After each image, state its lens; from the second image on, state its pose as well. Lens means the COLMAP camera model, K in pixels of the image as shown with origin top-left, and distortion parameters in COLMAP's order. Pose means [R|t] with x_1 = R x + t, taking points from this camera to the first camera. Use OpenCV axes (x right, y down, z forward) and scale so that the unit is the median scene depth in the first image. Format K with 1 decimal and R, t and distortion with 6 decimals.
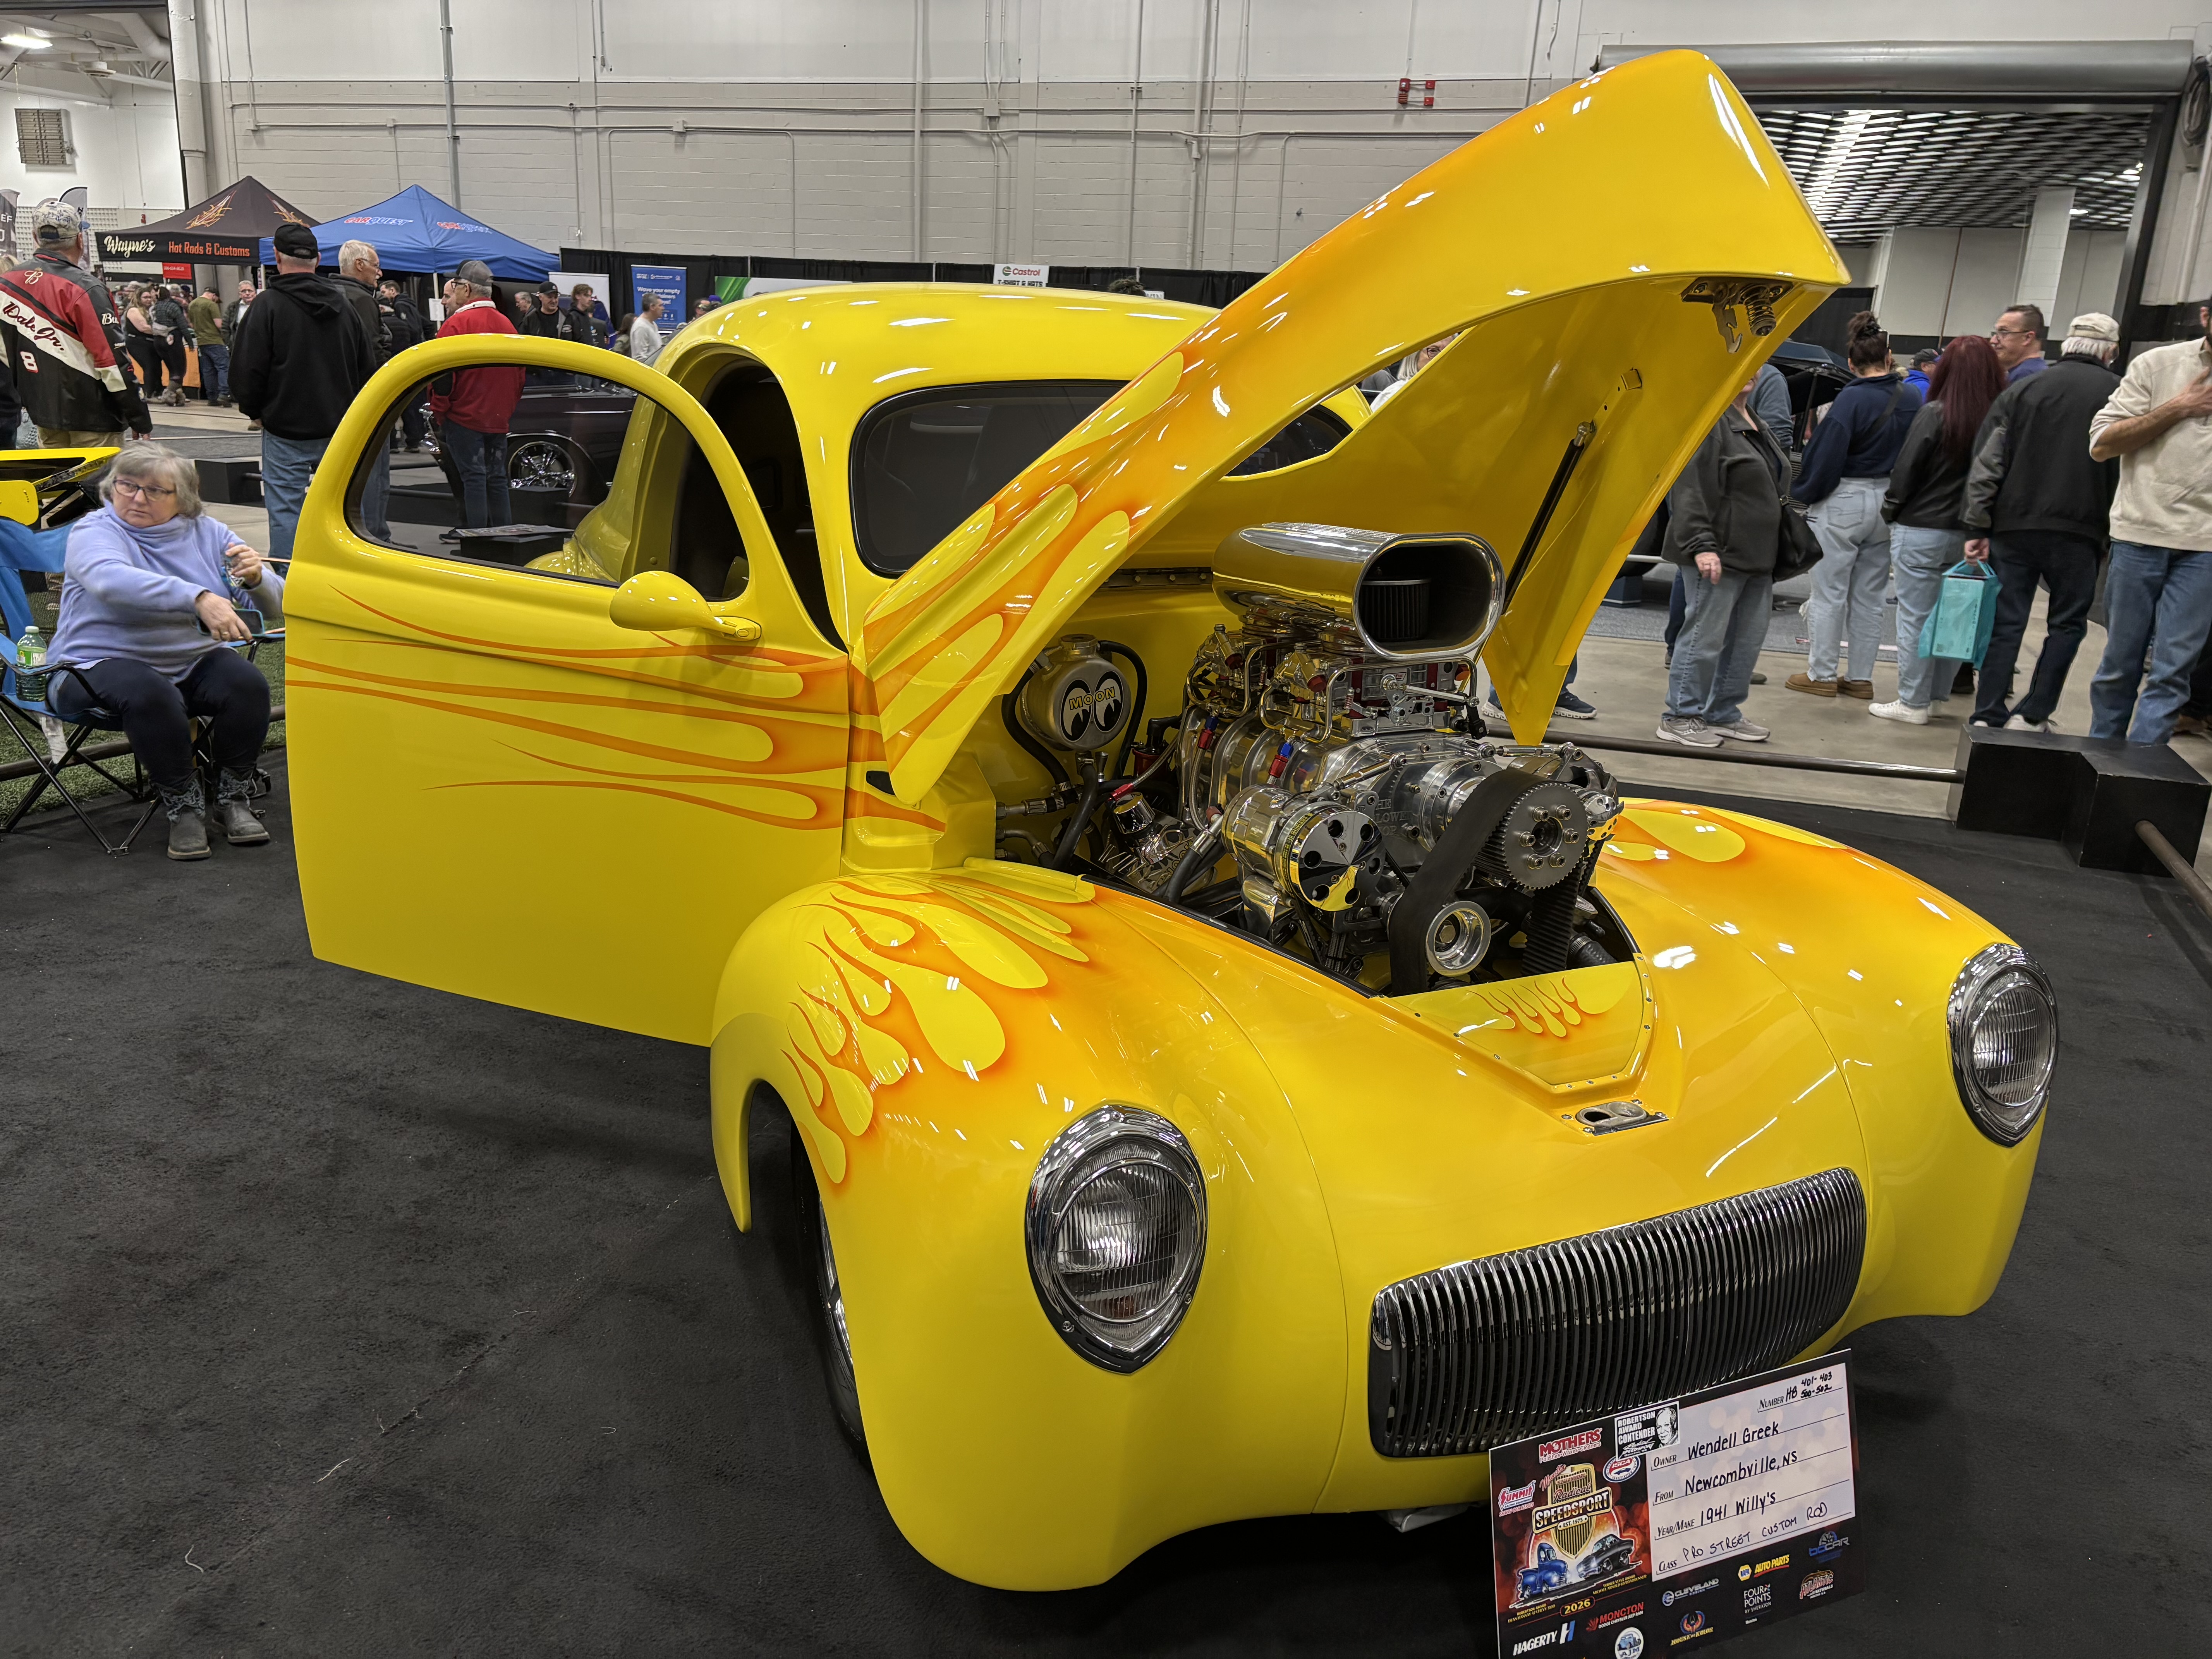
lens RADIAL K [[1660.9, 0, 1101.1], [0, 1660.9, 838.6], [0, 0, 1]] dist [0.041572, -0.034406]
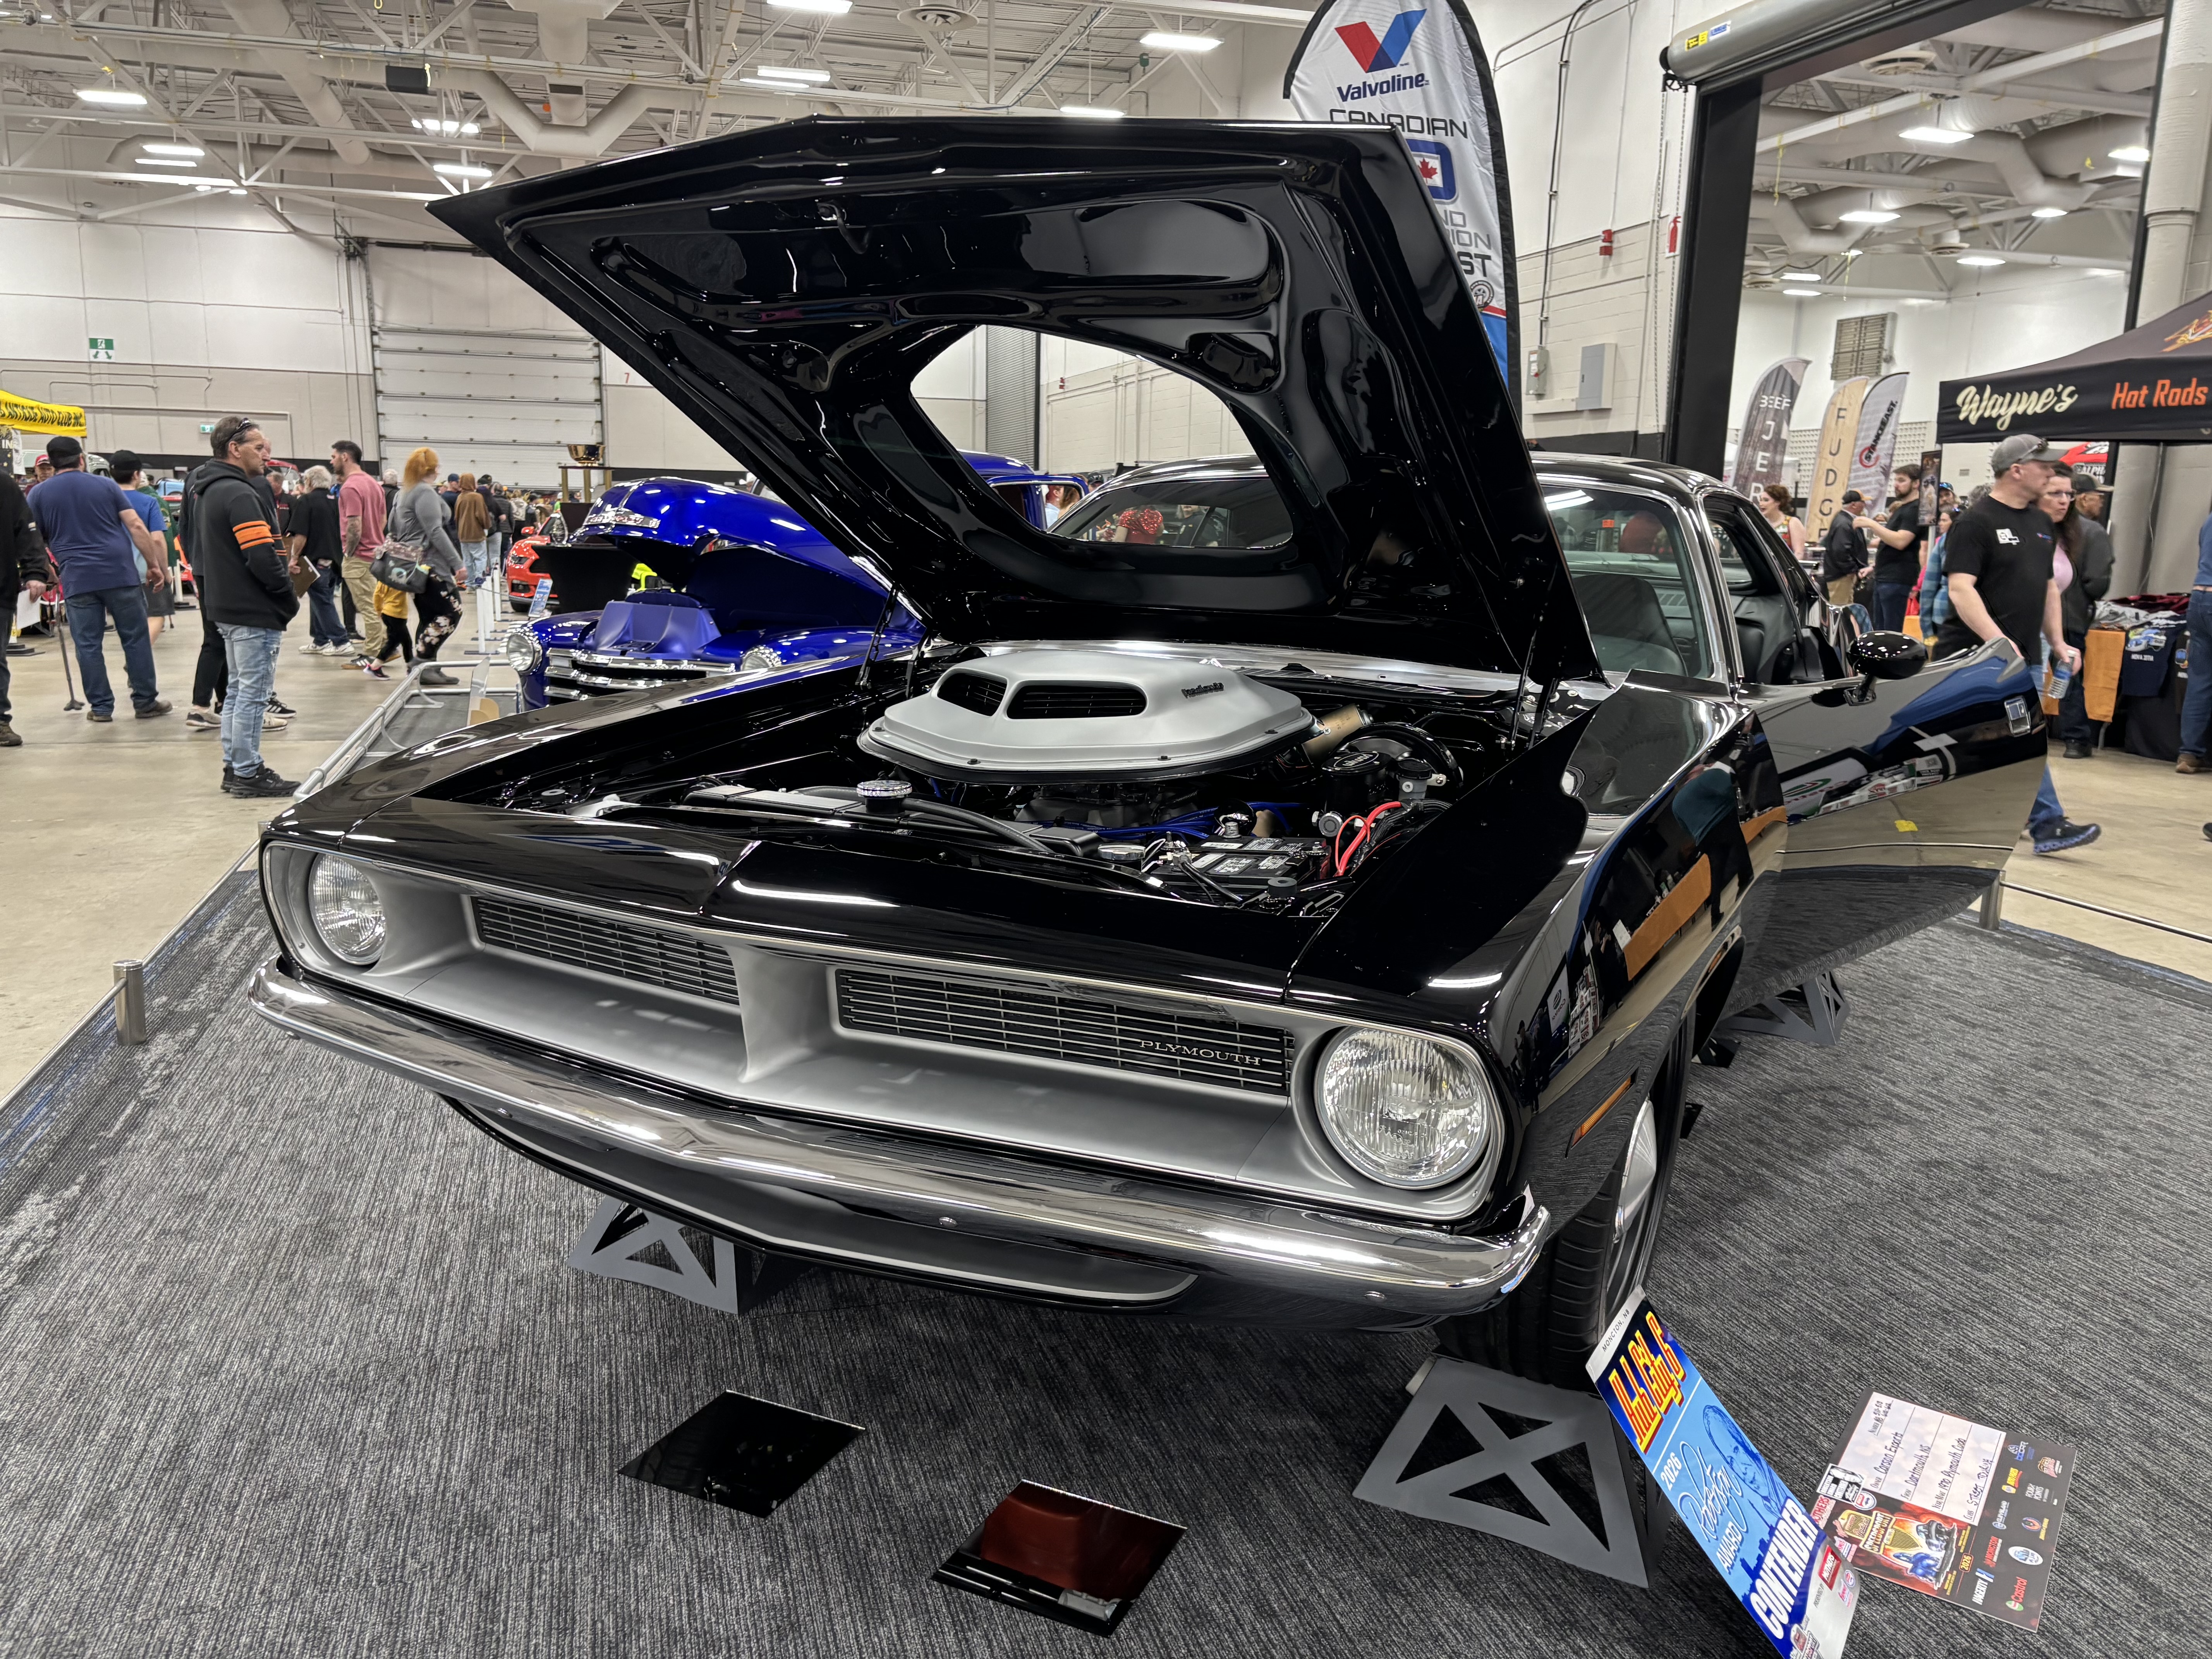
lens RADIAL K [[1660.9, 0, 1103.8], [0, 1660.9, 831.9], [0, 0, 1]] dist [0.041572, -0.034406]
pose [[0.587983, 0.113000, -0.800942, -0.179051], [-0.215642, 0.976256, -0.020572, -0.093218], [0.779599, 0.184813, 0.598389, 0.290452]]
